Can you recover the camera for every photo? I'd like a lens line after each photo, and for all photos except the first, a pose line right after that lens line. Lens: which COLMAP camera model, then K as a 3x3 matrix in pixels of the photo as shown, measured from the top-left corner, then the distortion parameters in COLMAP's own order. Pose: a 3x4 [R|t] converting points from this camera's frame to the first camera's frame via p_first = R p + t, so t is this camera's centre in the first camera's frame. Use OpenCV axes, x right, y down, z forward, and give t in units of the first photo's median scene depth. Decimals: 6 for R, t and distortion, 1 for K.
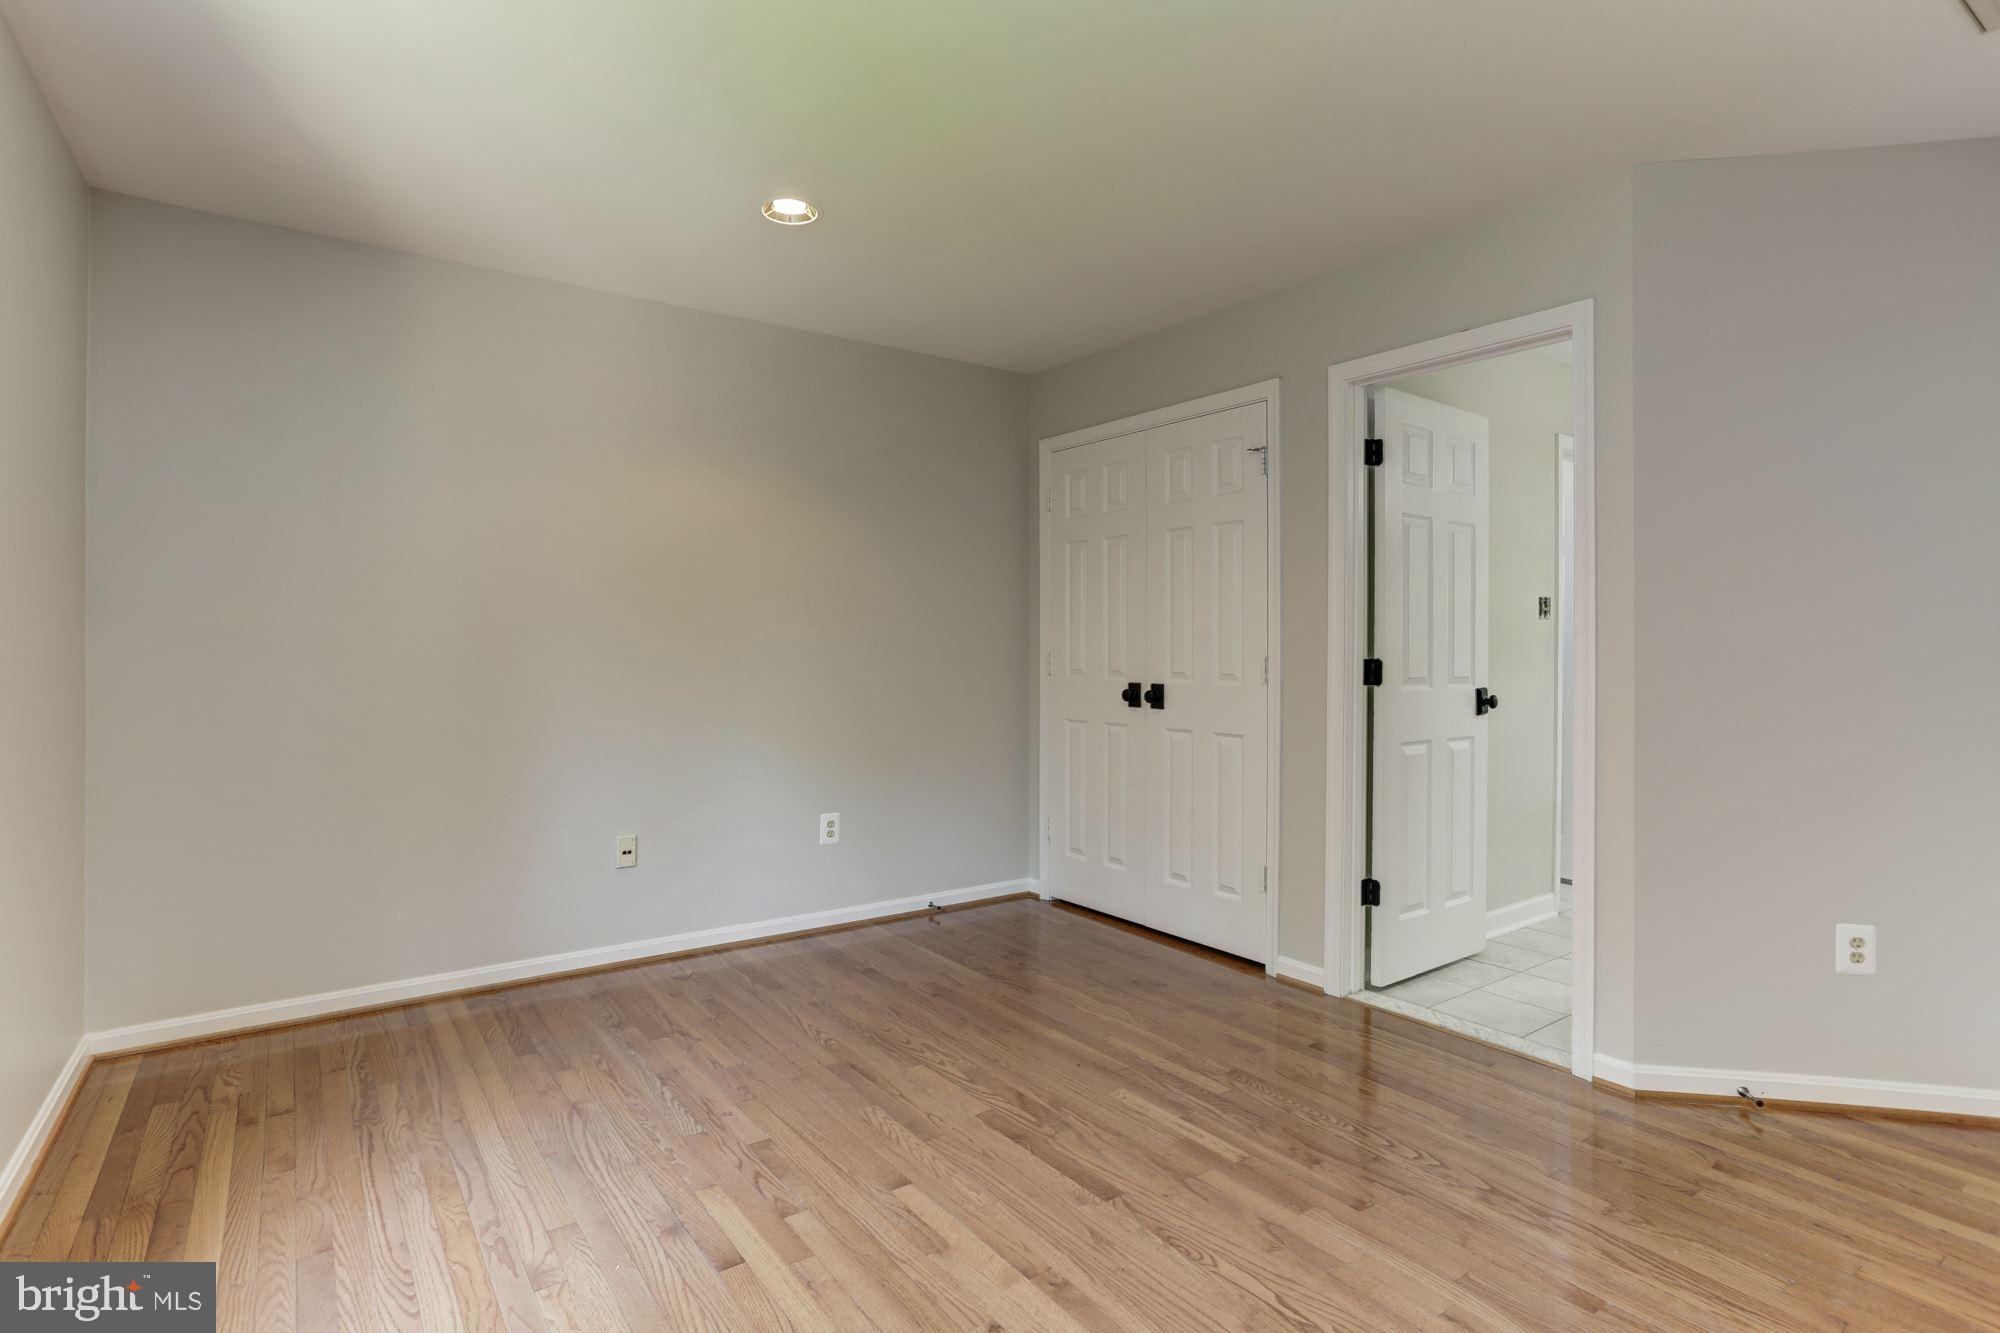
lens RADIAL K [[1021.6, 0, 1001.5], [0, 1021.6, 664.9], [0, 0, 1]] dist [-0.012823, 0.005332]
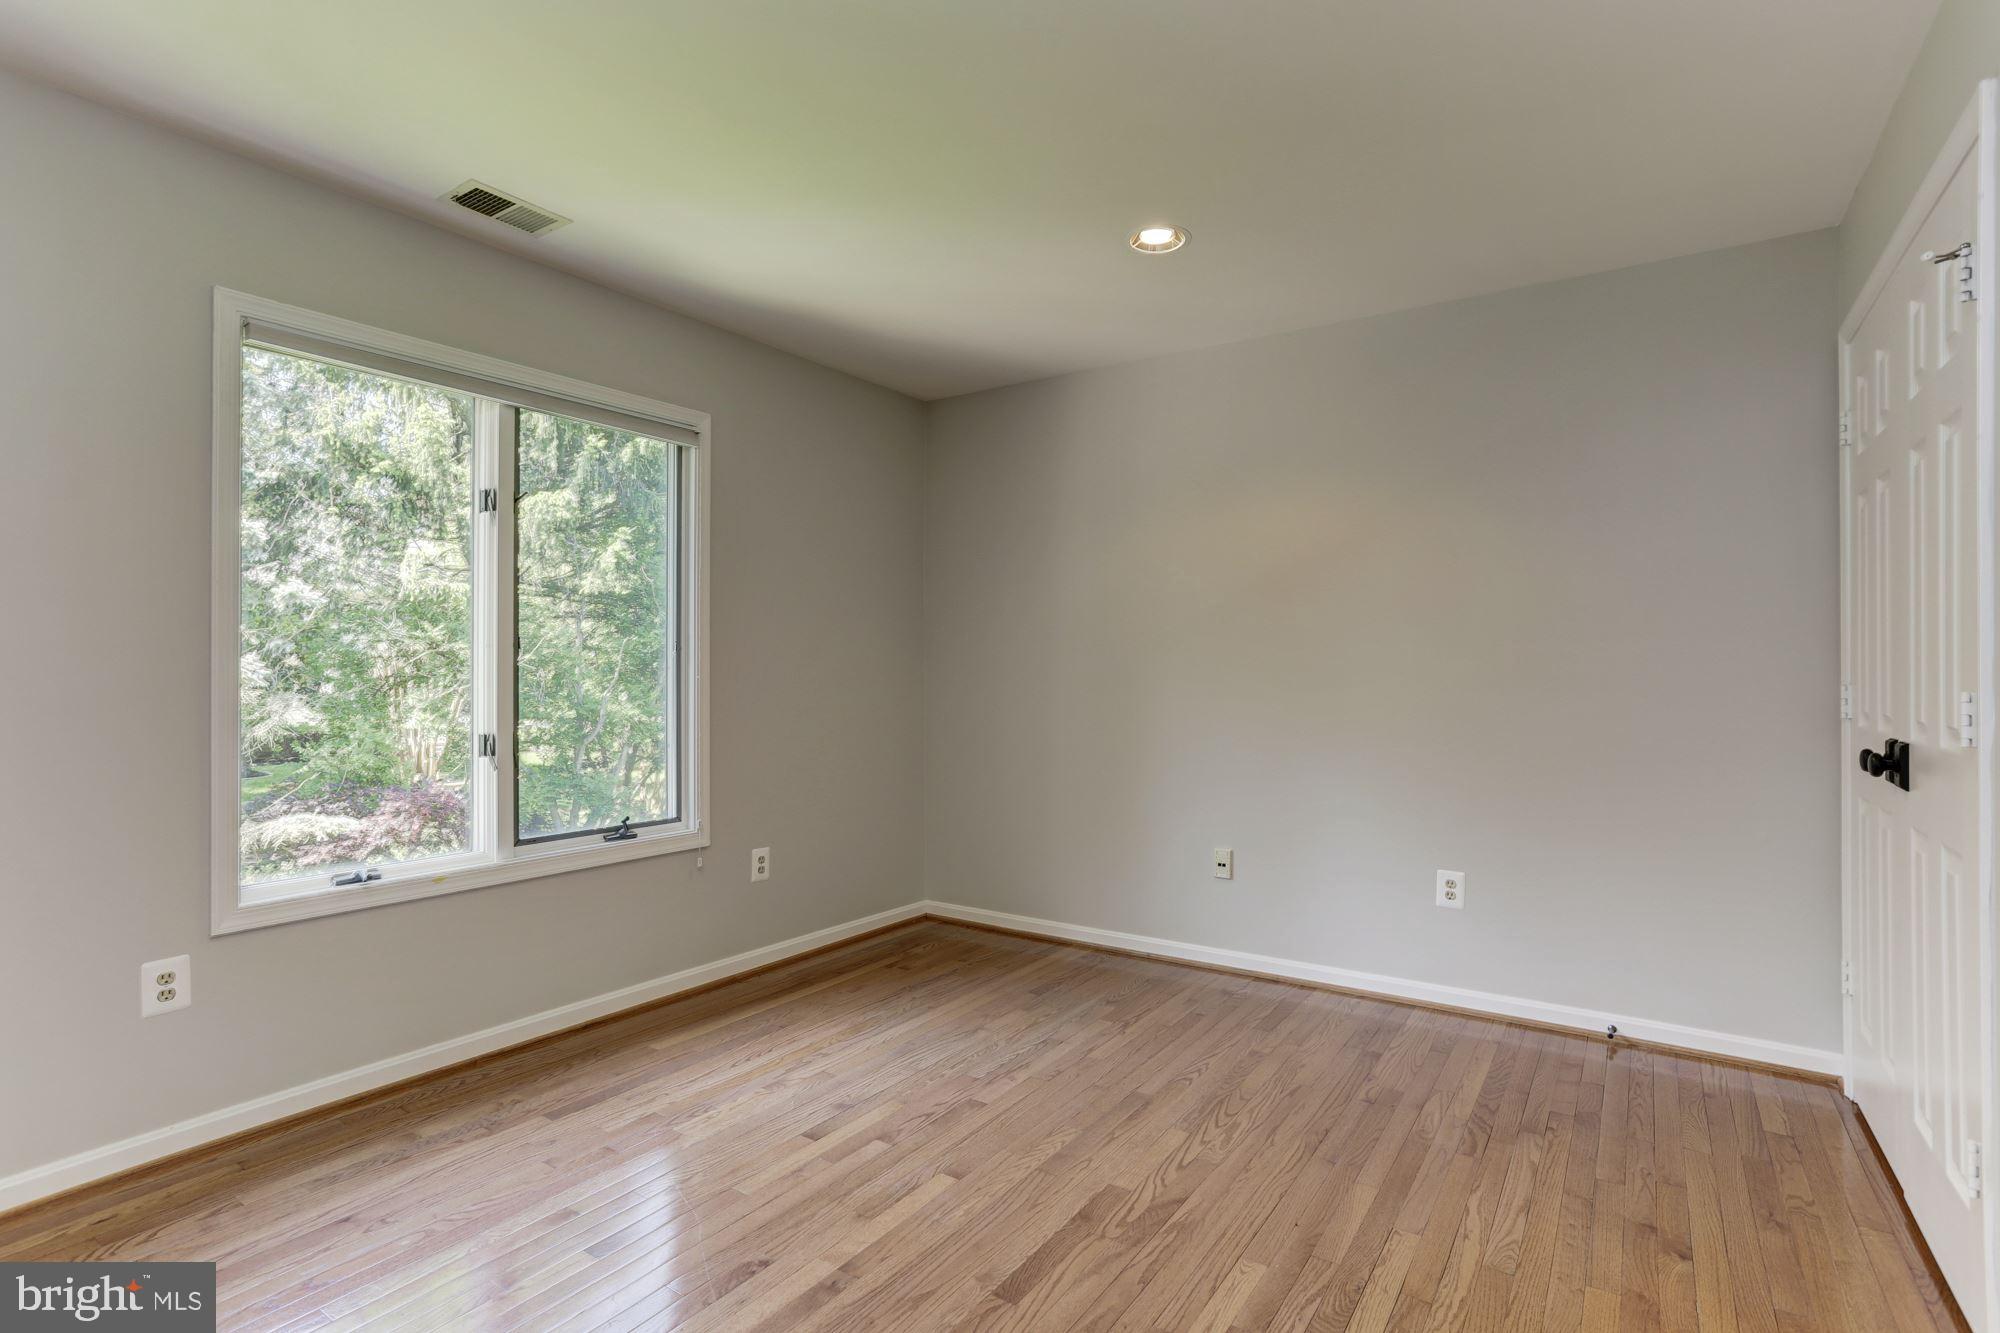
lens RADIAL K [[1021.6, 0, 1018.8], [0, 1021.6, 664.8], [0, 0, 1]] dist [-0.012823, 0.005332]
pose [[0.294173, -0.016344, -0.955613, 0.736855], [-0.007709, 0.999781, -0.019473, -0.008367], [0.955721, 0.013095, 0.293982, 0.566856]]
